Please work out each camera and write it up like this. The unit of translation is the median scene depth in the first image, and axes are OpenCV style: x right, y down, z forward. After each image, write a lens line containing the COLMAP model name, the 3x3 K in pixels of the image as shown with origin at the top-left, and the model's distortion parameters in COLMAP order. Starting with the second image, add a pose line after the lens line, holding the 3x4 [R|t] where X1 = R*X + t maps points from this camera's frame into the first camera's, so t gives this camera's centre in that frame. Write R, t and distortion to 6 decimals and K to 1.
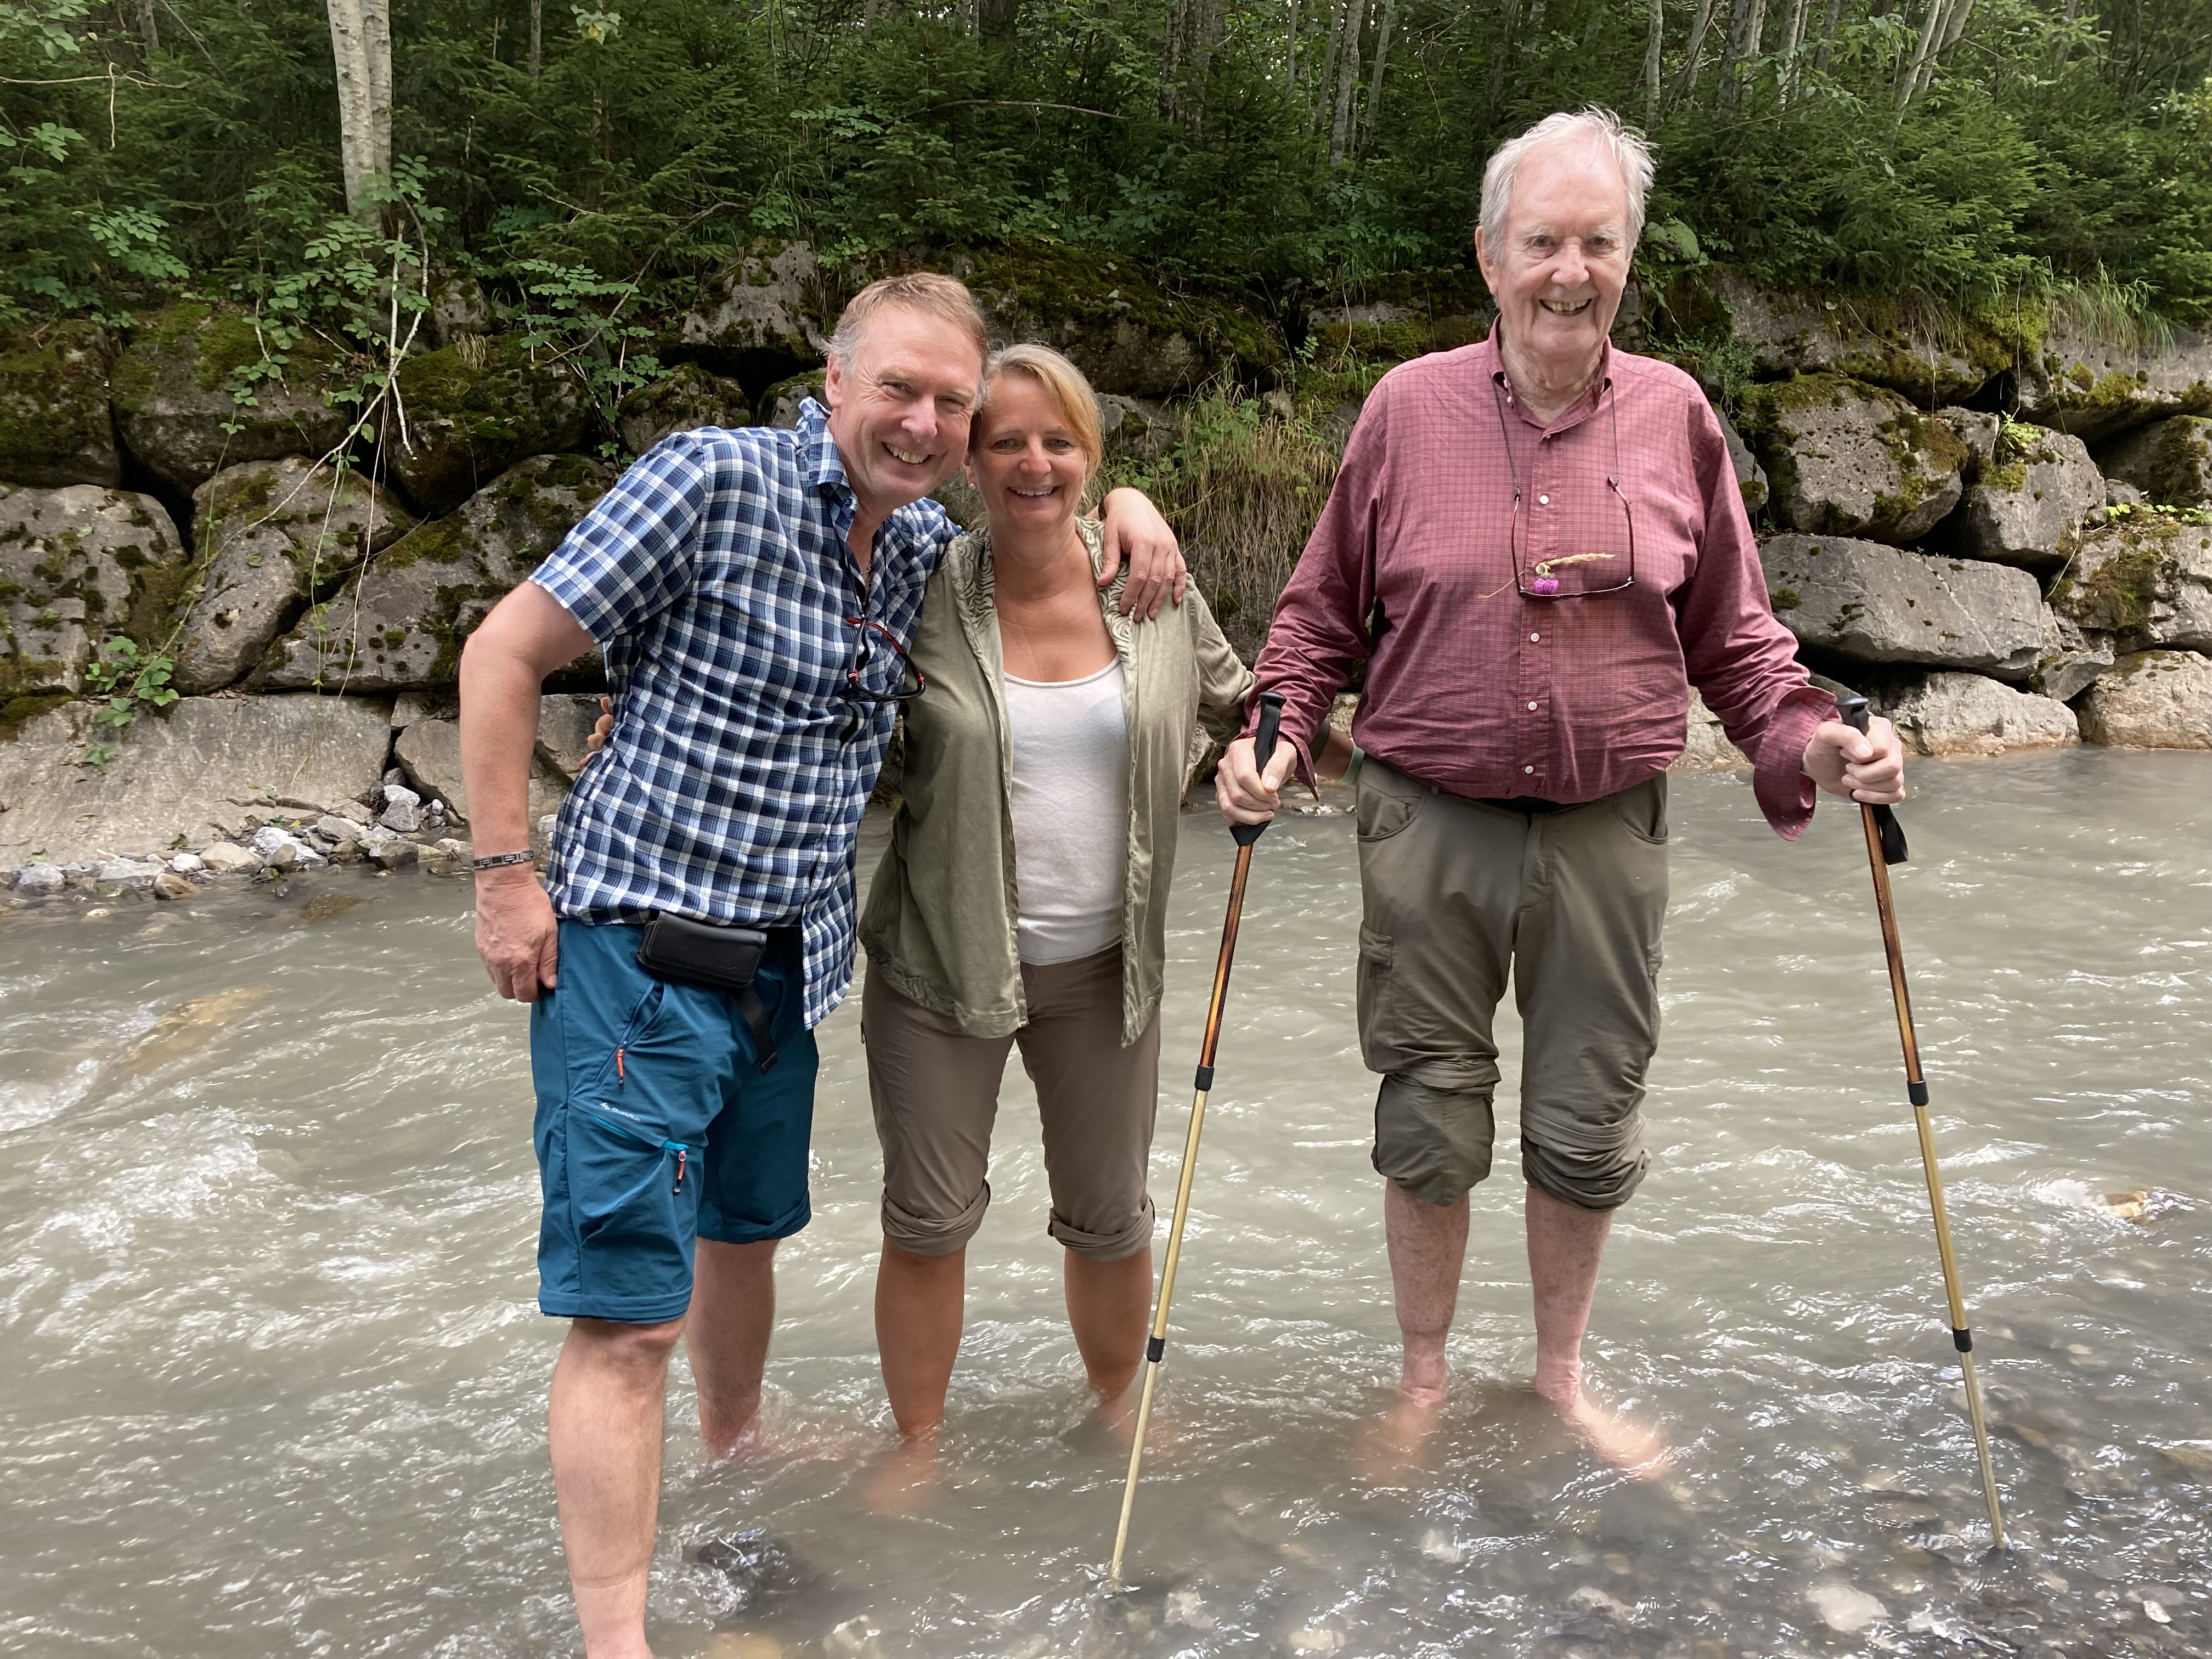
lens RADIAL K [[1795.5, 0, 1106.0], [0, 1795.5, 829.5], [0, 0, 1]] dist [-0.005735, 0.039476]
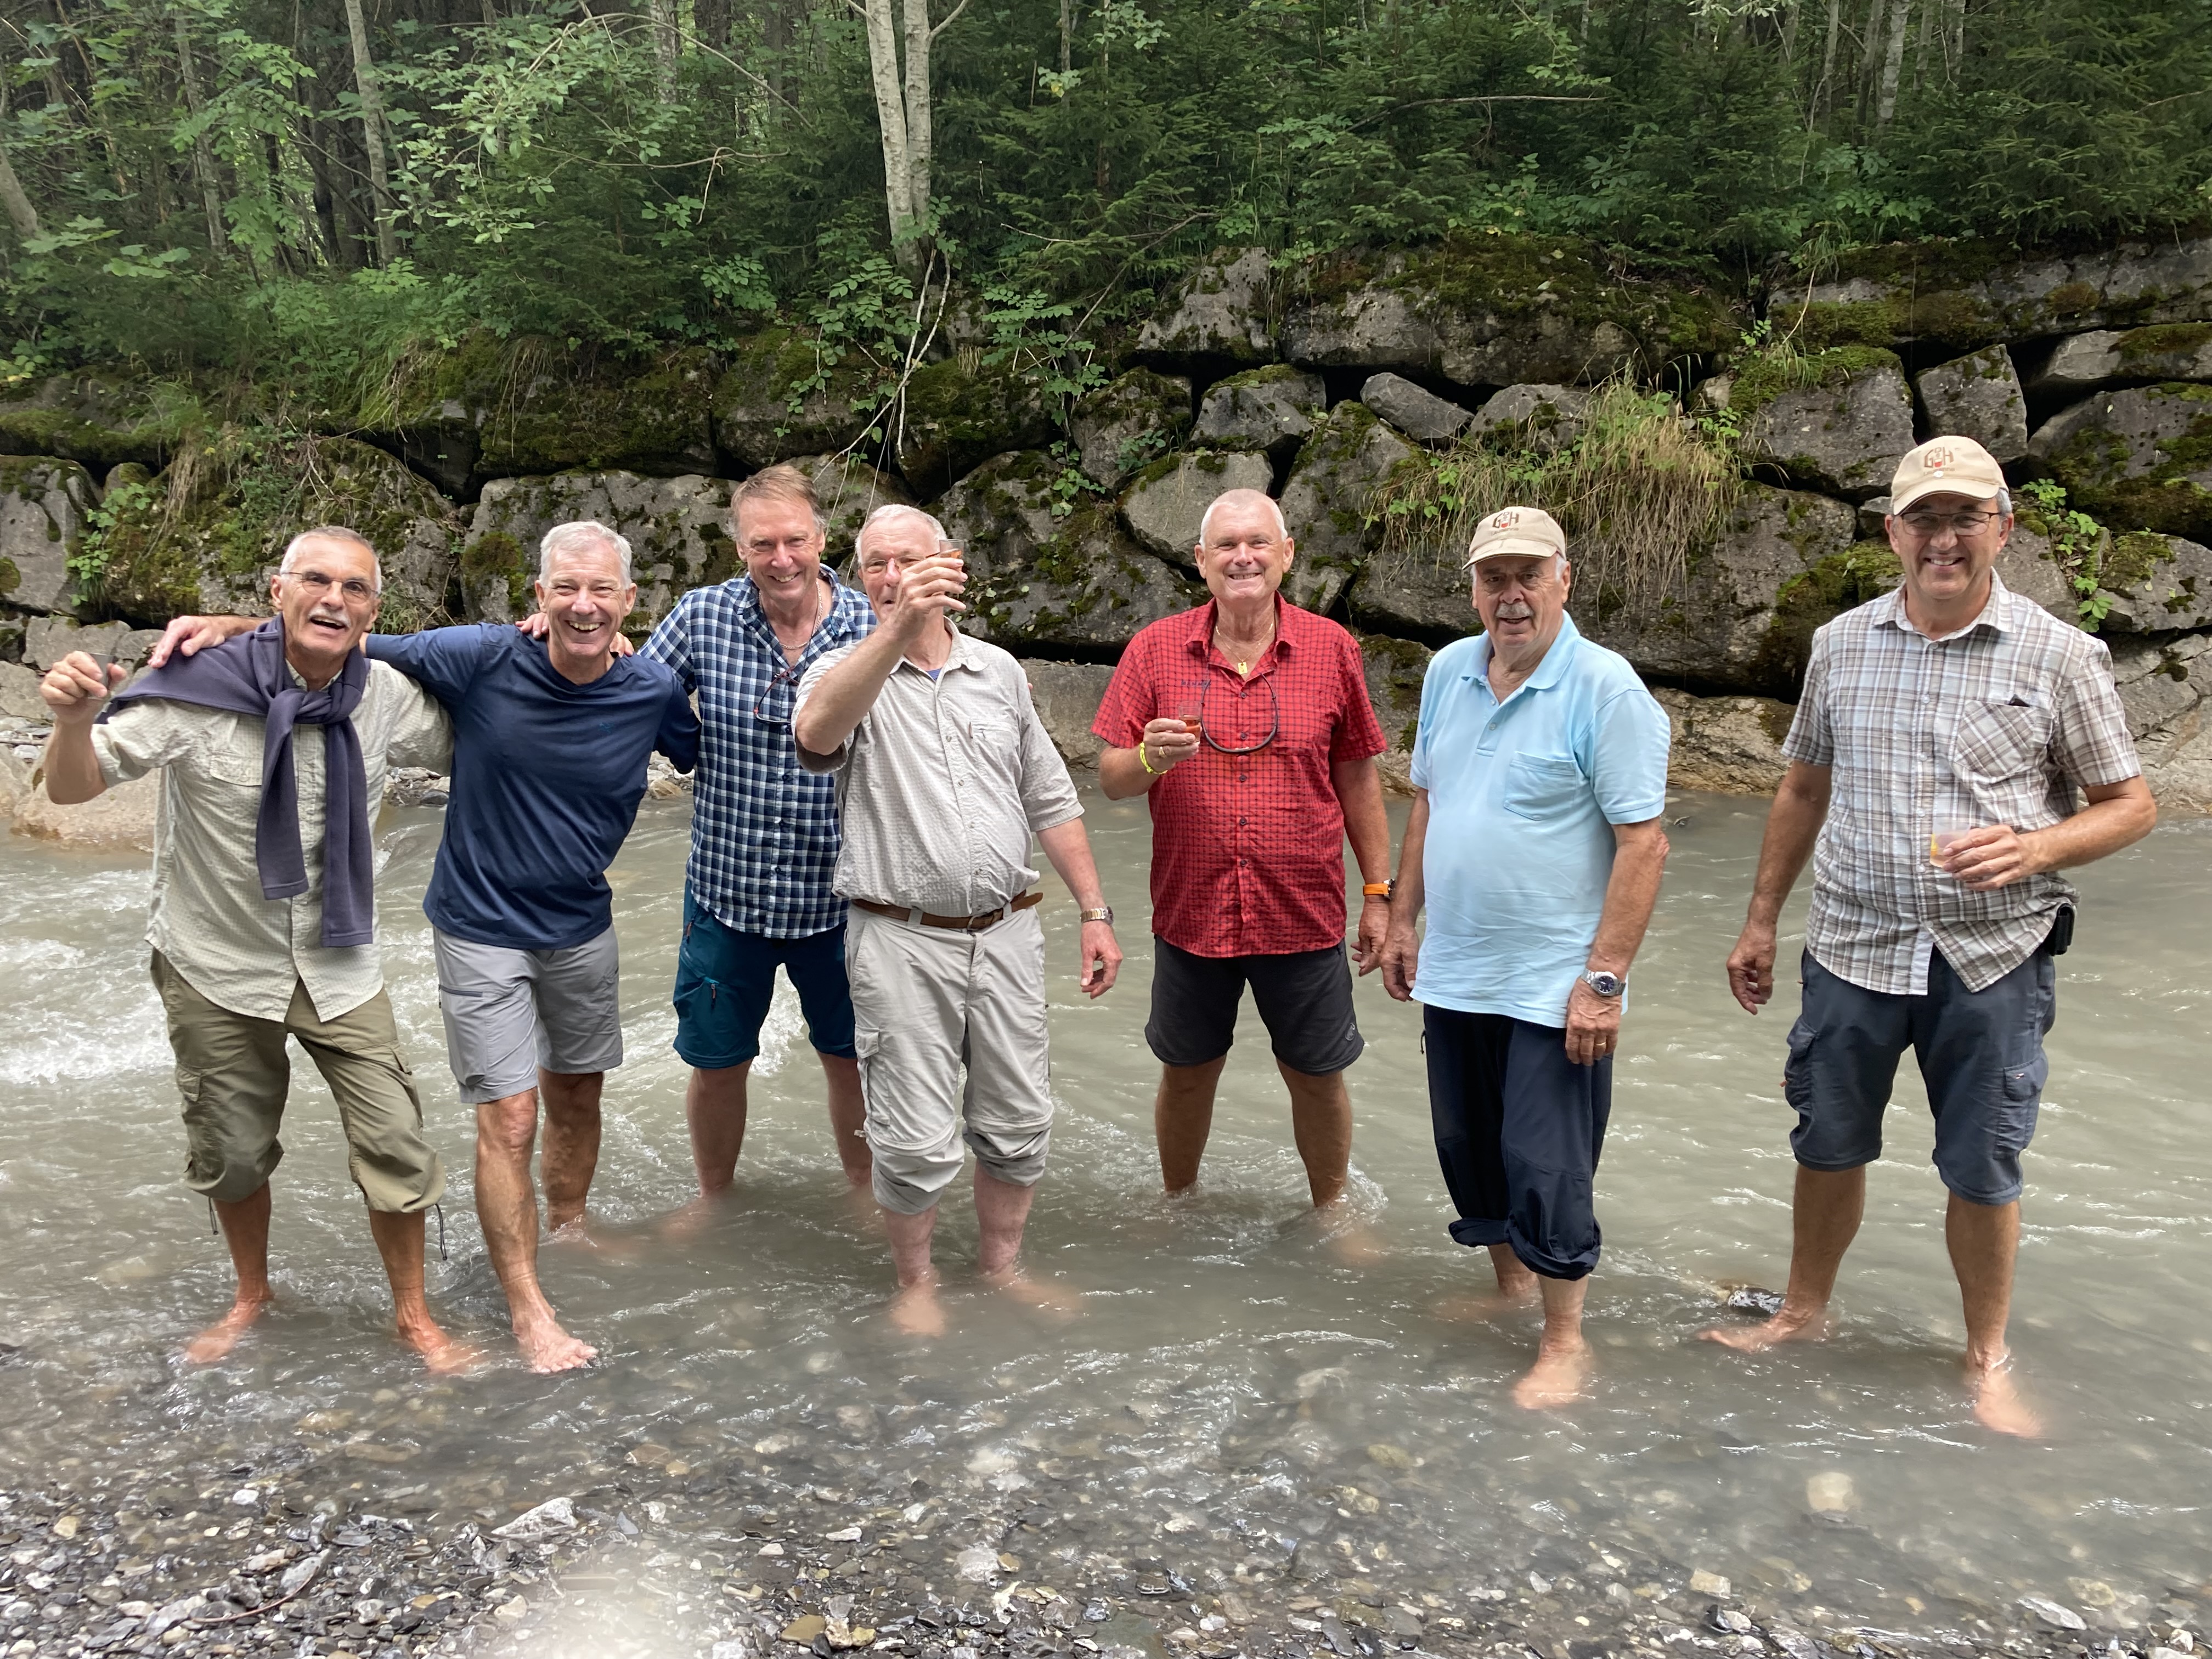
lens RADIAL K [[1866.9, 0, 1067.3], [0, 1866.9, 835.1], [0, 0, 1]] dist [0.036458, -0.041815]
pose [[0.870942, 0.111070, -0.478669, 0.346234], [-0.082666, 0.993354, 0.080085, -0.060070], [0.484383, -0.030180, 0.874336, -0.069272]]
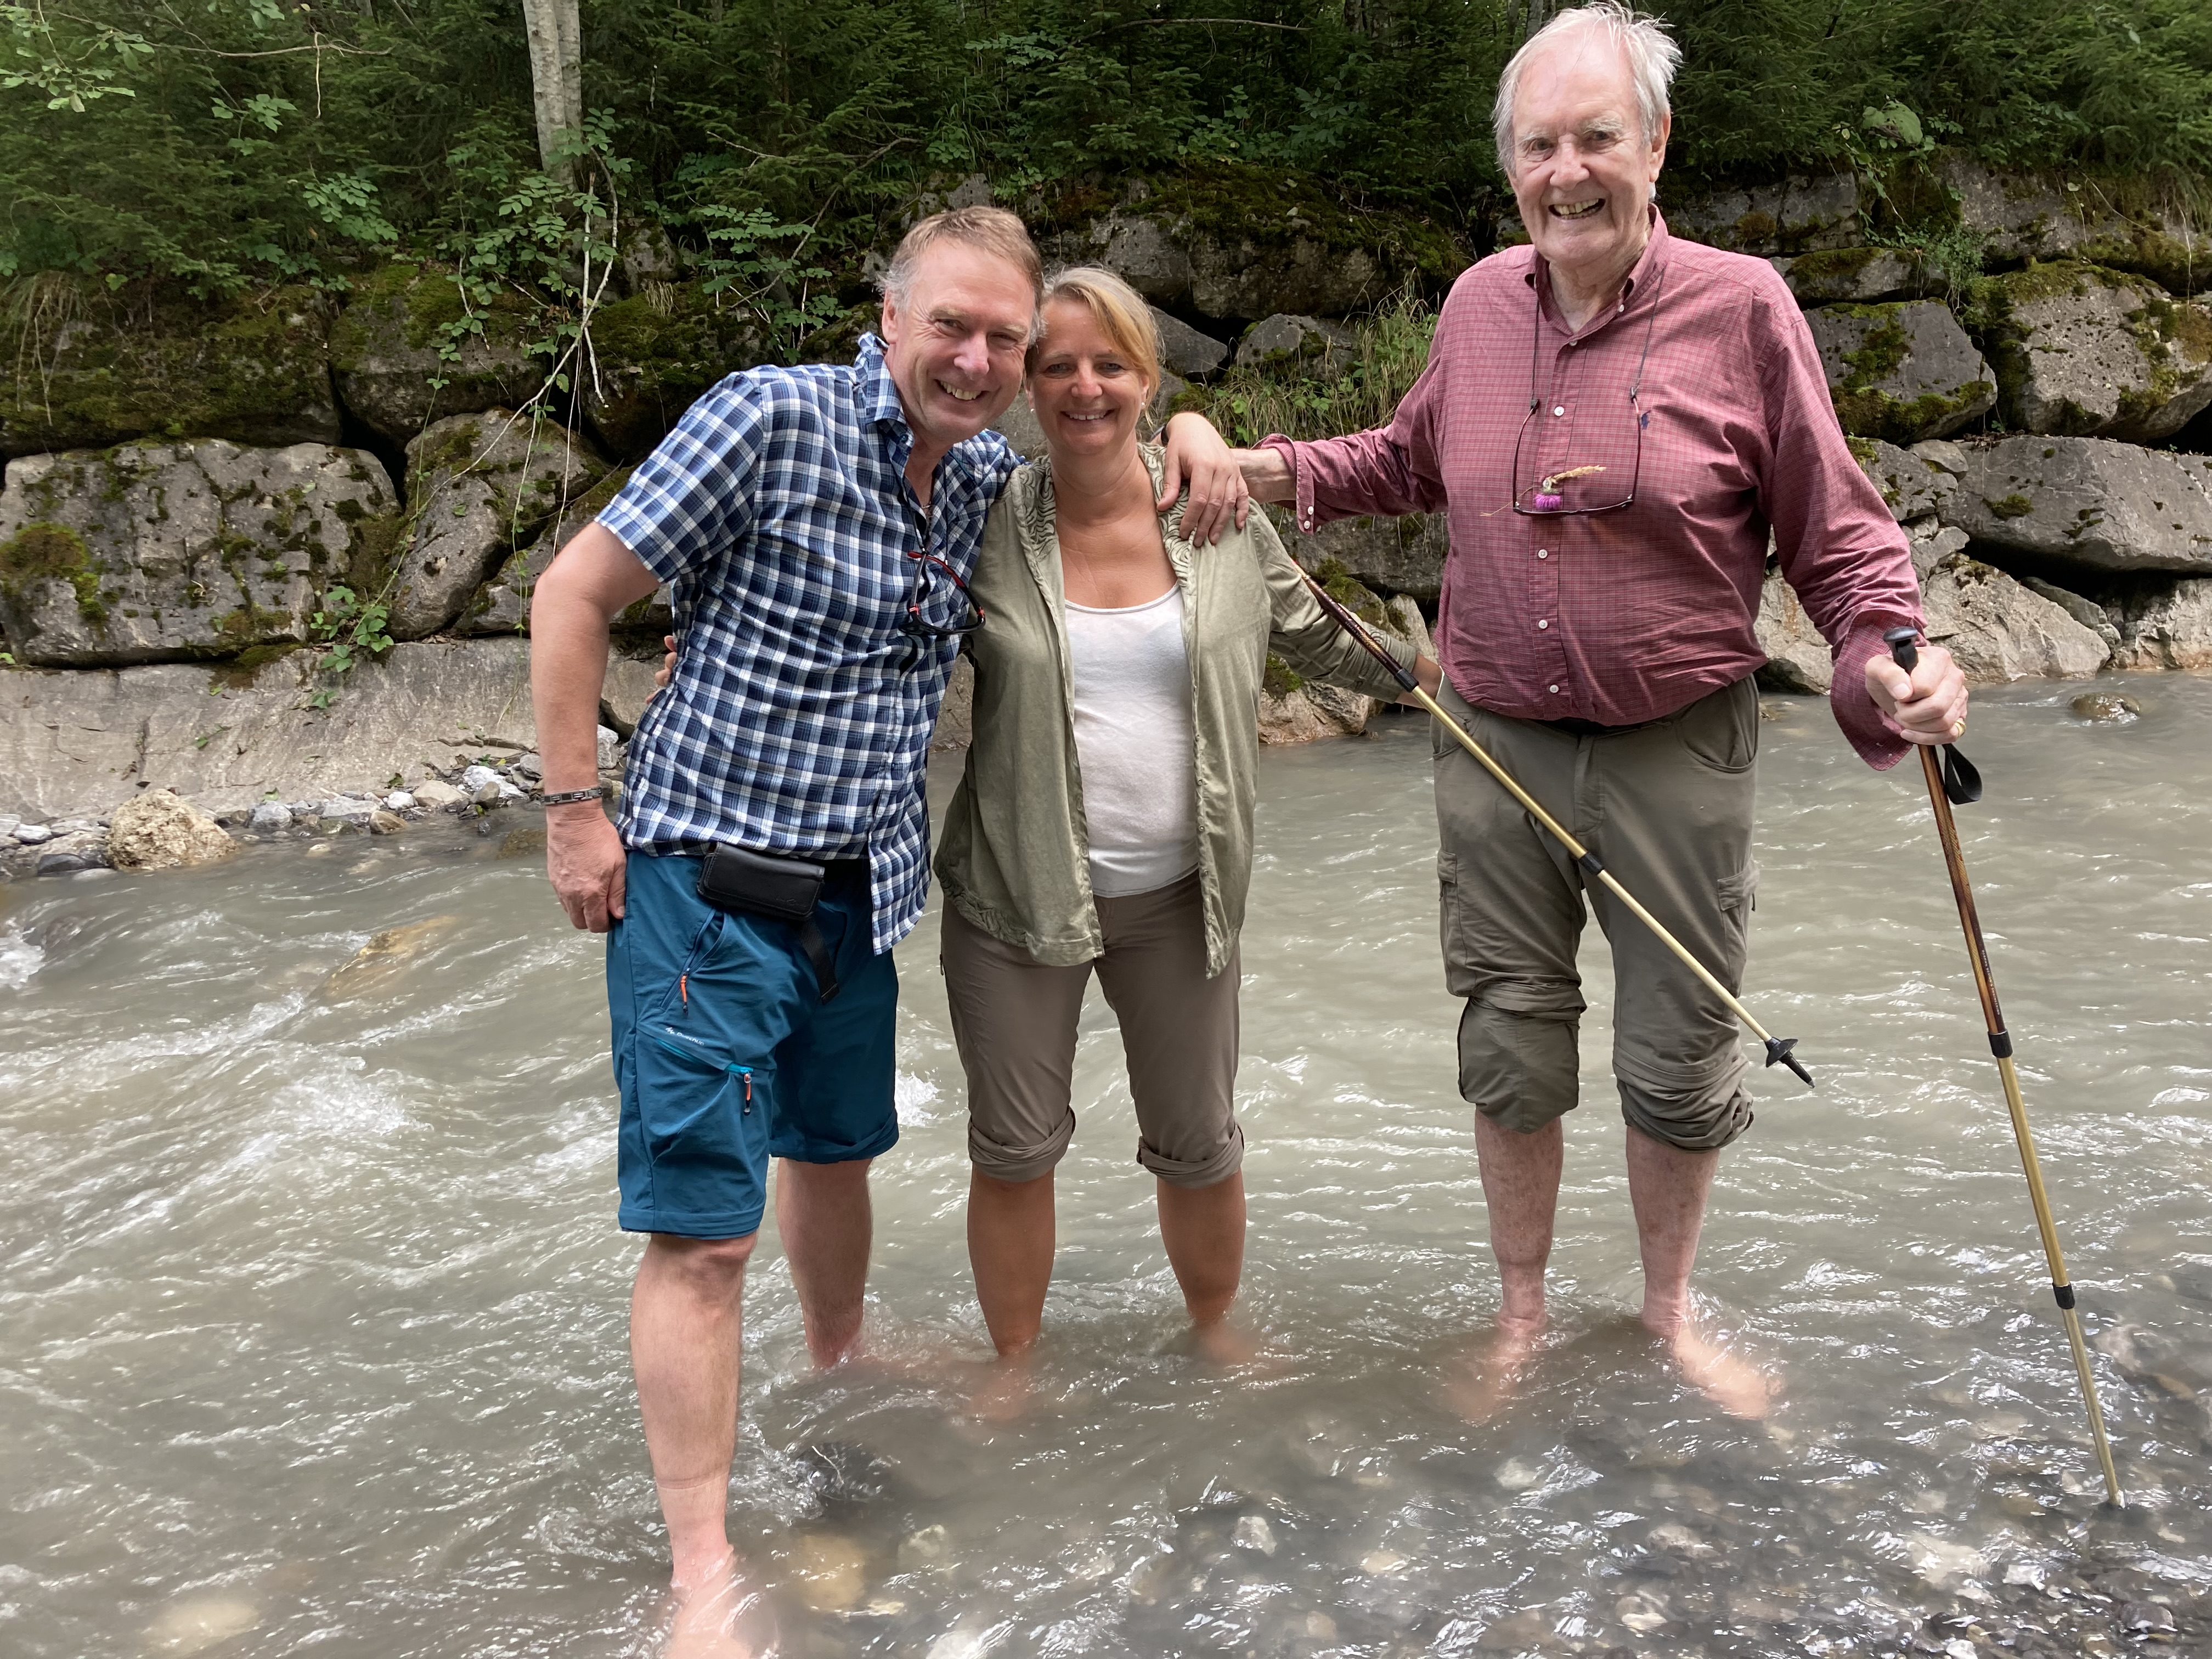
lens RADIAL K [[1801.1, 0, 1119.7], [0, 1801.1, 829.8], [0, 0, 1]] dist [0.003952, 0.014850]
pose [[0.992719, -0.006069, -0.120303, 0.030280], [0.010812, 0.999188, 0.038812, -0.000598], [0.119970, -0.039830, 0.991978, -0.001544]]
